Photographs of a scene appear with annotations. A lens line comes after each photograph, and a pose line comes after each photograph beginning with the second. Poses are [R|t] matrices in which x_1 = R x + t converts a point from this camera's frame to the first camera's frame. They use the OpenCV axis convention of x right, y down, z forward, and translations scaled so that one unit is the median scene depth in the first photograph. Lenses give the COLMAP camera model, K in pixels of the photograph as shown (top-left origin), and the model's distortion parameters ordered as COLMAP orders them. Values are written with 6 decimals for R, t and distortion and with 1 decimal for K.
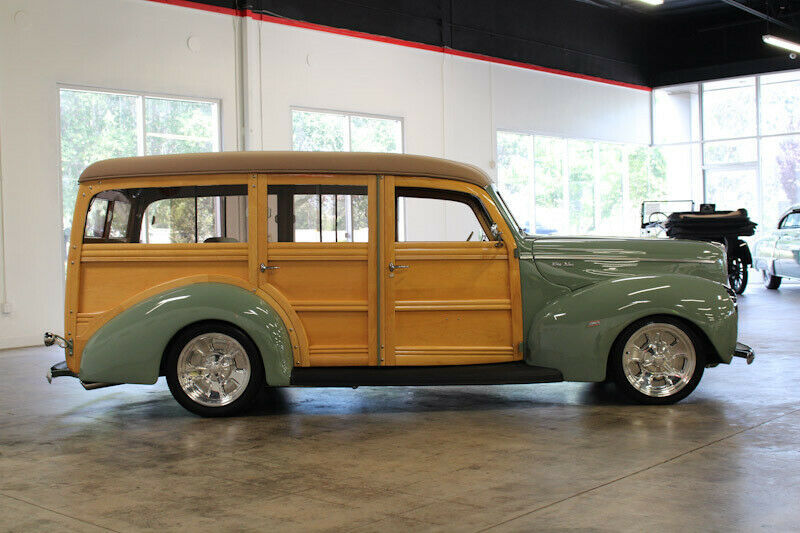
lens RADIAL K [[1006.0, 0, 400.0], [0, 1006.0, 266.5], [0, 0, 1]] dist [-0.053667, -0.029419]
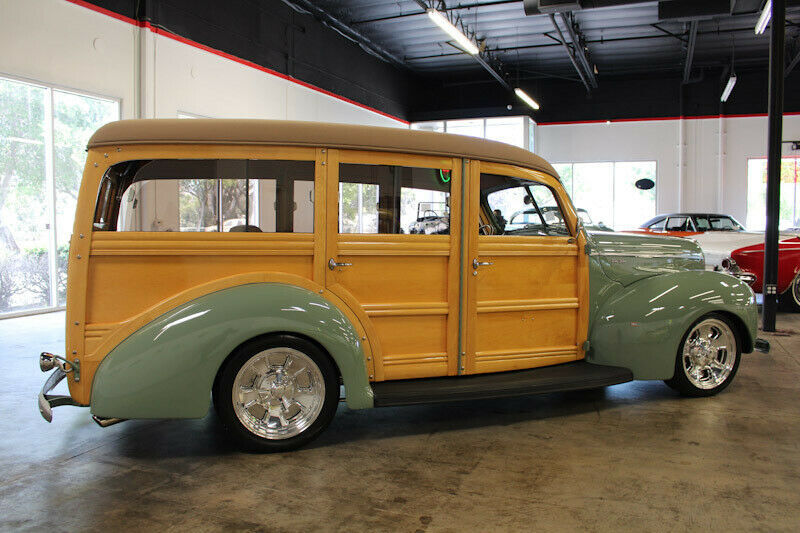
lens RADIAL K [[652.0, 0, 400.0], [0, 652.0, 266.5], [0, 0, 1]] dist [-0.094105, 0.003777]
pose [[0.943371, 0.001510, 0.331735, -0.258713], [-0.013011, 0.999389, 0.032451, -0.014826], [-0.331484, -0.034930, 0.942814, 0.478174]]
